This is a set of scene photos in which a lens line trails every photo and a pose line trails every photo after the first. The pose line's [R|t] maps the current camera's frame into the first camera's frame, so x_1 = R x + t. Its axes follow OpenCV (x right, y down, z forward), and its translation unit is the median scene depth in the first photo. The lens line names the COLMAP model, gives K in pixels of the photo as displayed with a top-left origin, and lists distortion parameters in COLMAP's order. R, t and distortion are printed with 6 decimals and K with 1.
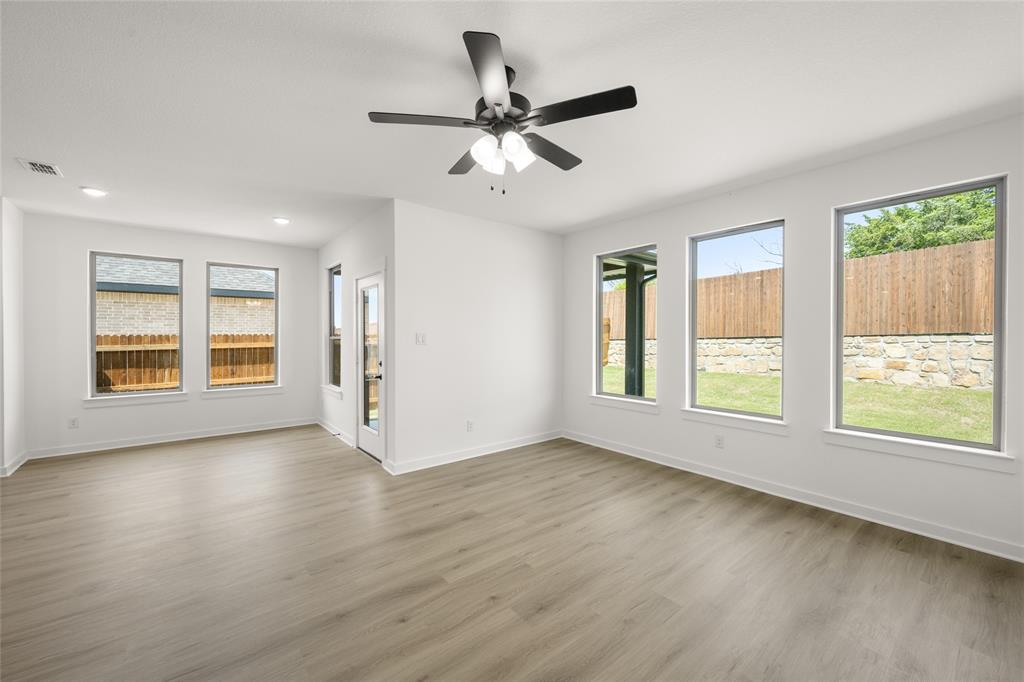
lens RADIAL K [[406.2, 0, 511.7], [0, 406.2, 337.0], [0, 0, 1]] dist [0.000954, -0.000123]
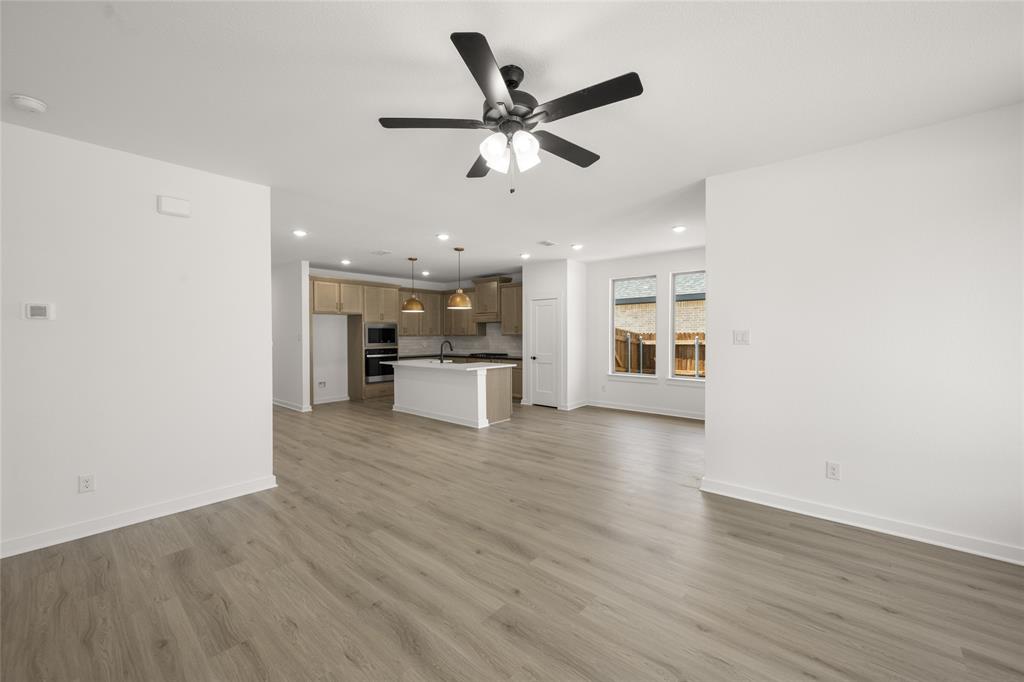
lens RADIAL K [[406.2, 0, 519.3], [0, 406.2, 339.8], [0, 0, 1]] dist [0.000954, -0.000123]
pose [[0.178536, 0.013105, -0.983846, 0.429943], [0.000944, 0.999909, 0.013490, -0.002305], [0.983933, -0.003337, 0.178507, 0.372814]]
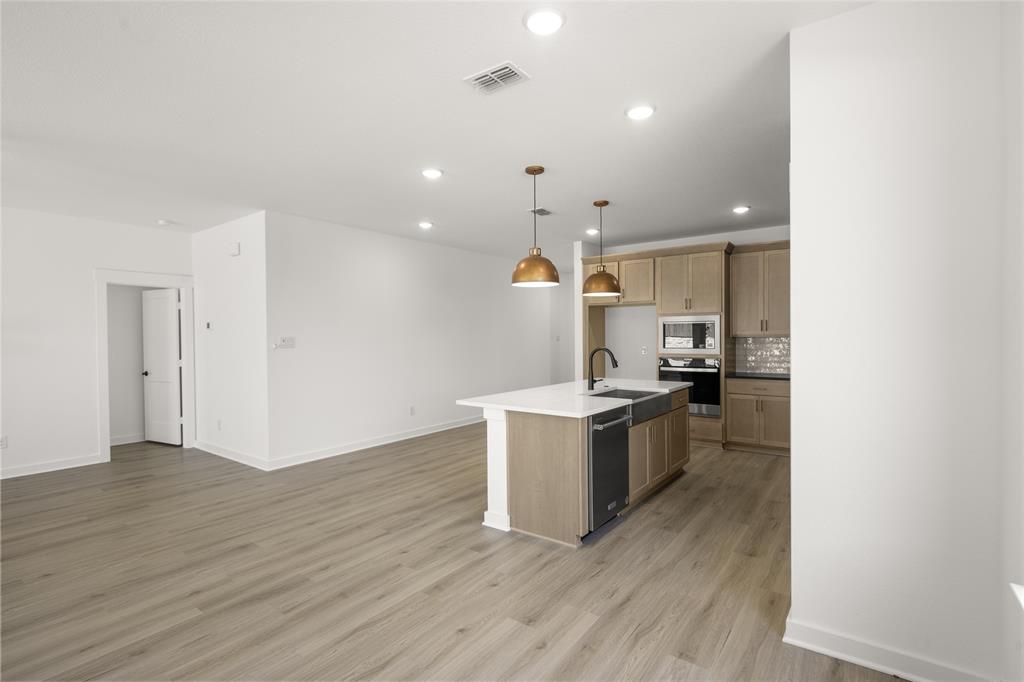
lens RADIAL K [[487.0, 0, 512.3], [0, 487.0, 339.8], [0, 0, 1]] dist [0.001708, -0.000351]
pose [[-0.970261, 0.008271, -0.241918, -0.659847], [0.005677, 0.999919, 0.011417, -0.003697], [0.241993, 0.009704, -0.970229, 1.185659]]
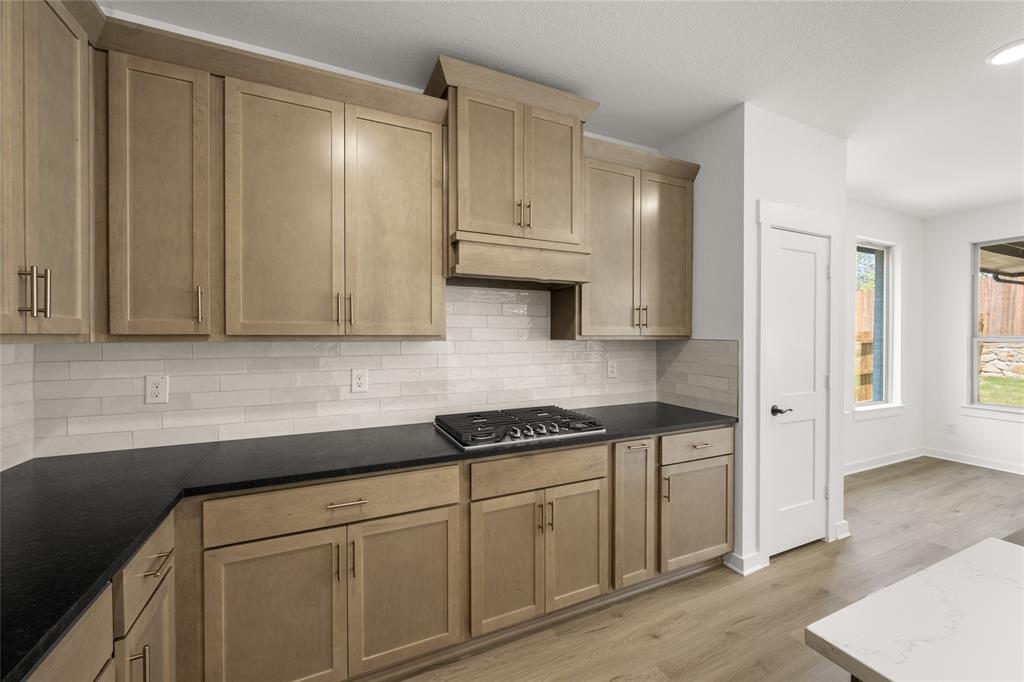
lens RADIAL K [[406.2, 0, 521.1], [0, 406.2, 339.2], [0, 0, 1]] dist [0.000954, -0.000123]
pose [[0.970545, 0.004223, -0.240881, -1.321028], [-0.003101, 0.999983, 0.005037, 0.001187], [0.240898, -0.004141, 0.970542, 0.146596]]
